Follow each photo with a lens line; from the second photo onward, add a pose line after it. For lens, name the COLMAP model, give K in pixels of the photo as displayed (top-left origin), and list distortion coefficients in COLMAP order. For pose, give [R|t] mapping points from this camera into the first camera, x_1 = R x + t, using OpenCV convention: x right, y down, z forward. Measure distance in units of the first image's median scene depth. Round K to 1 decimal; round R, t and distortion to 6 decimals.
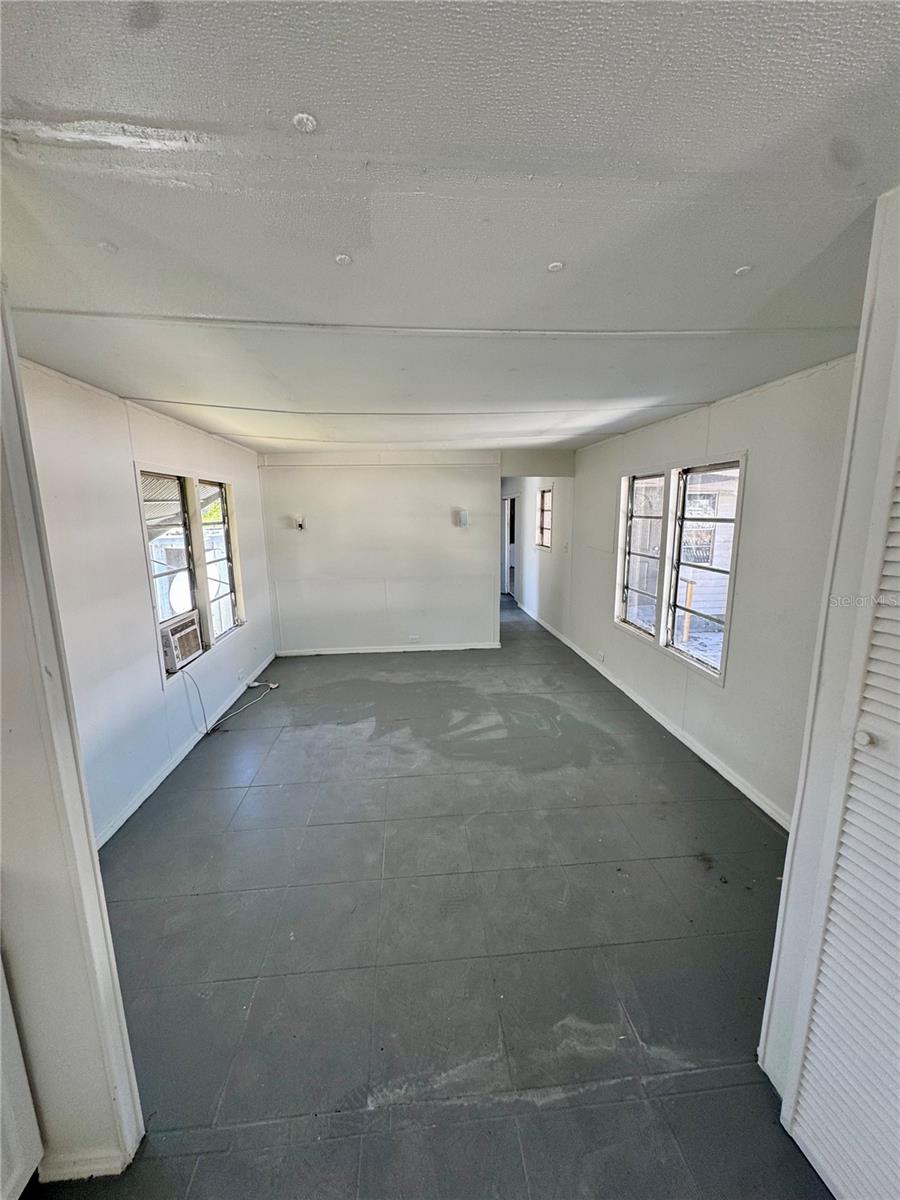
lens RADIAL K [[477.6, 0, 451.4], [0, 477.6, 601.7], [0, 0, 1]] dist [0.004292, 0.000266]
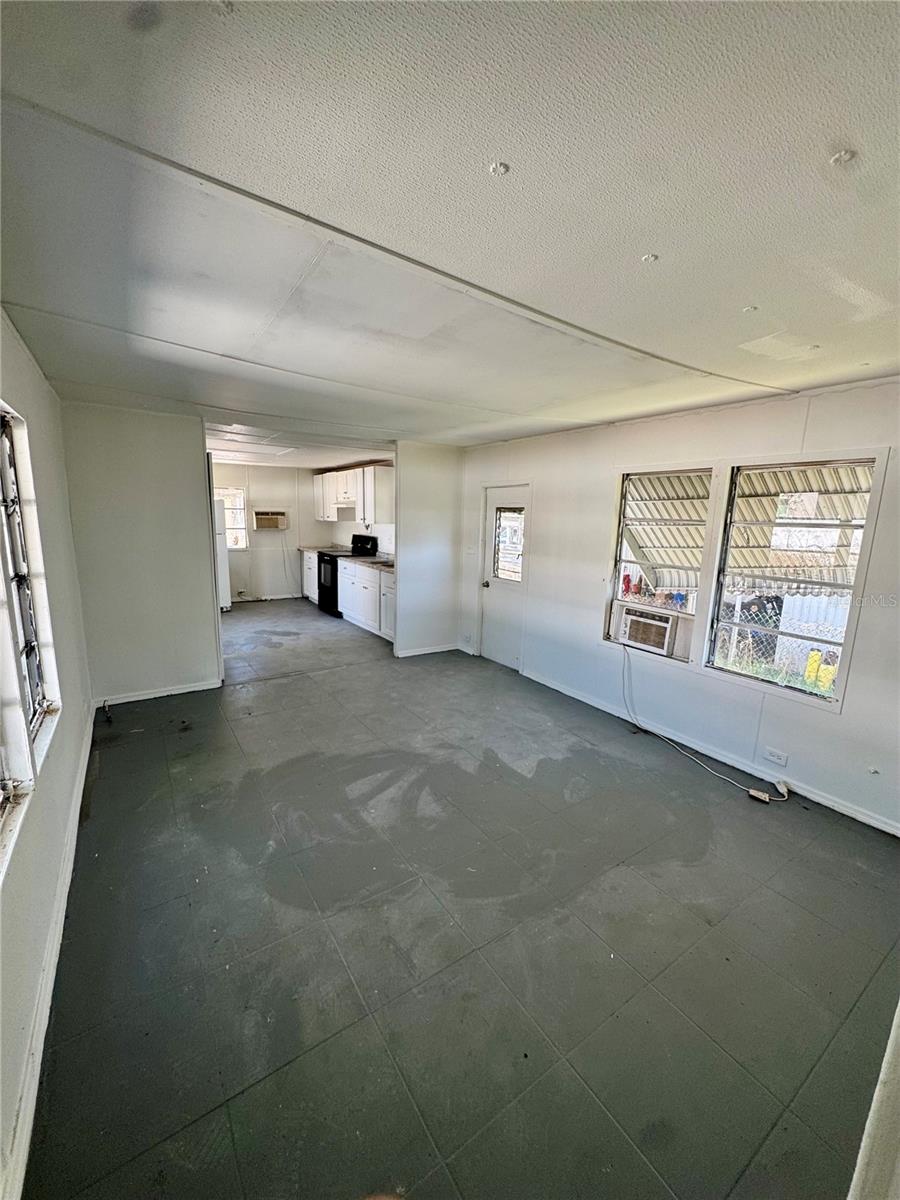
lens RADIAL K [[477.6, 0, 452.1], [0, 477.6, 600.2], [0, 0, 1]] dist [0.004292, 0.000266]
pose [[-0.876905, 0.074964, -0.474783, 0.287663], [-0.104155, 0.934660, 0.339944, -0.267291], [0.469244, 0.347549, -0.811800, 1.489070]]
